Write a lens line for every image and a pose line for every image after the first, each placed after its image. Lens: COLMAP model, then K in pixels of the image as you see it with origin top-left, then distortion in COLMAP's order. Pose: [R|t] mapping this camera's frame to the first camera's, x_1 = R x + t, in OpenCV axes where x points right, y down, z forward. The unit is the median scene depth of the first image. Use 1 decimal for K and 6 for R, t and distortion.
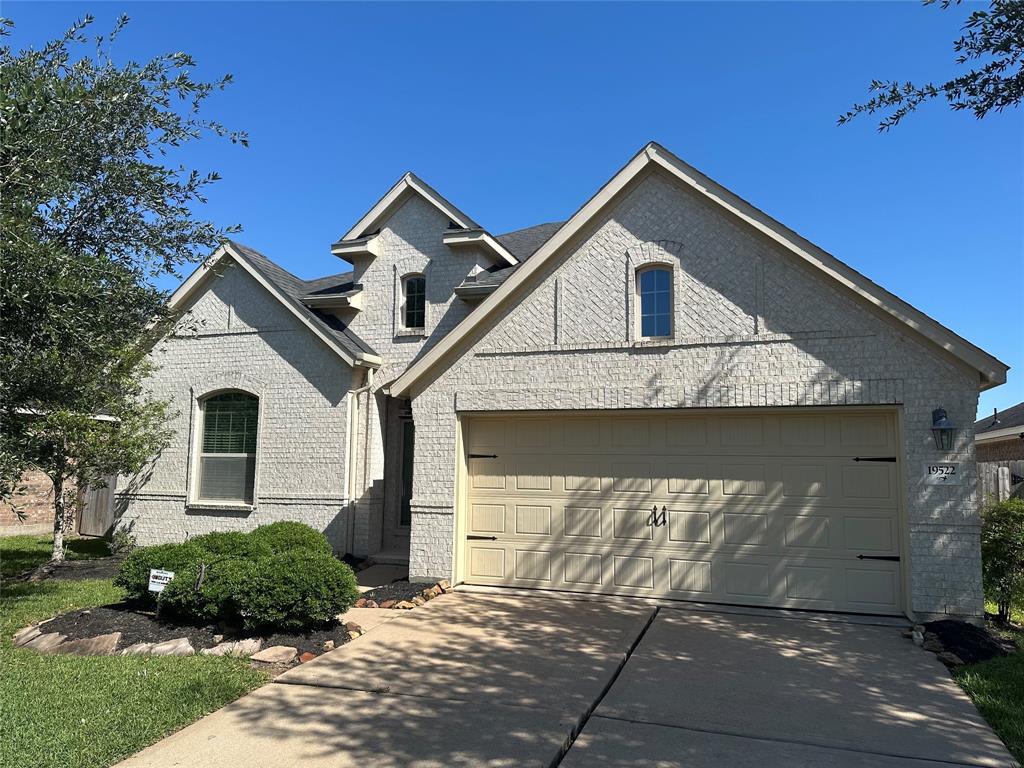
lens RADIAL K [[718.6, 0, 517.9], [0, 718.6, 384.2], [0, 0, 1]] dist [0.115152, -0.167611]
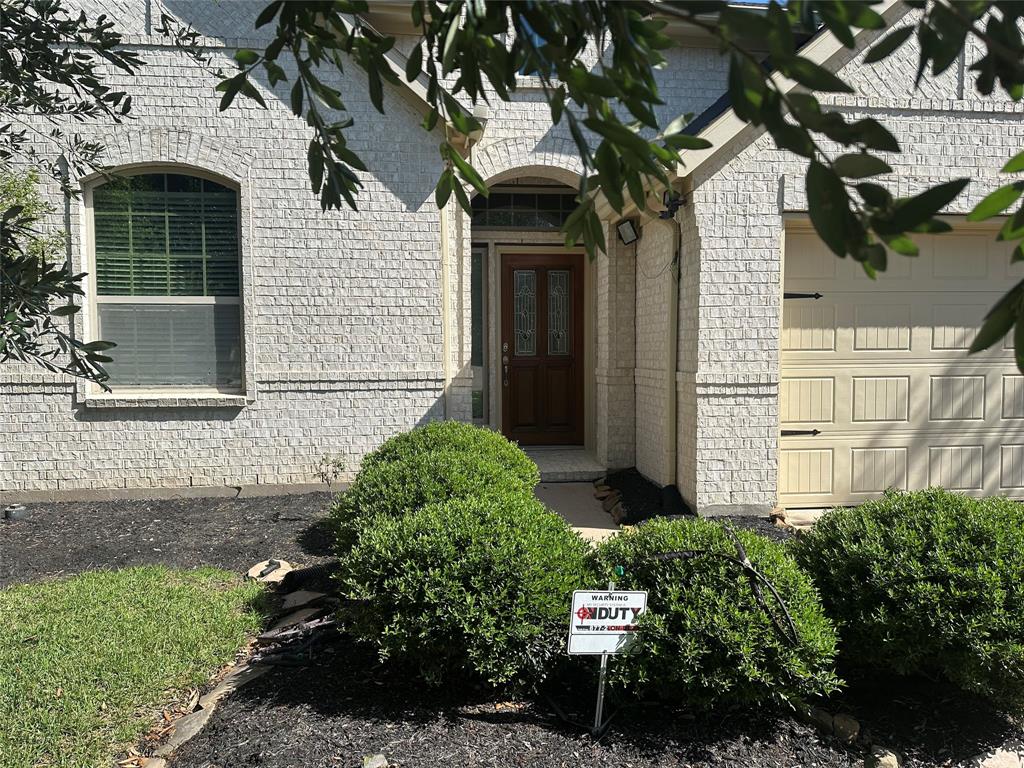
lens RADIAL K [[718.6, 0, 517.9], [0, 718.6, 384.2], [0, 0, 1]] dist [0.115152, -0.167611]
pose [[0.906586, -0.038823, 0.420231, -0.502769], [-0.032632, 0.986330, 0.161521, 0.083400], [-0.420757, -0.160146, 0.892926, 0.563082]]
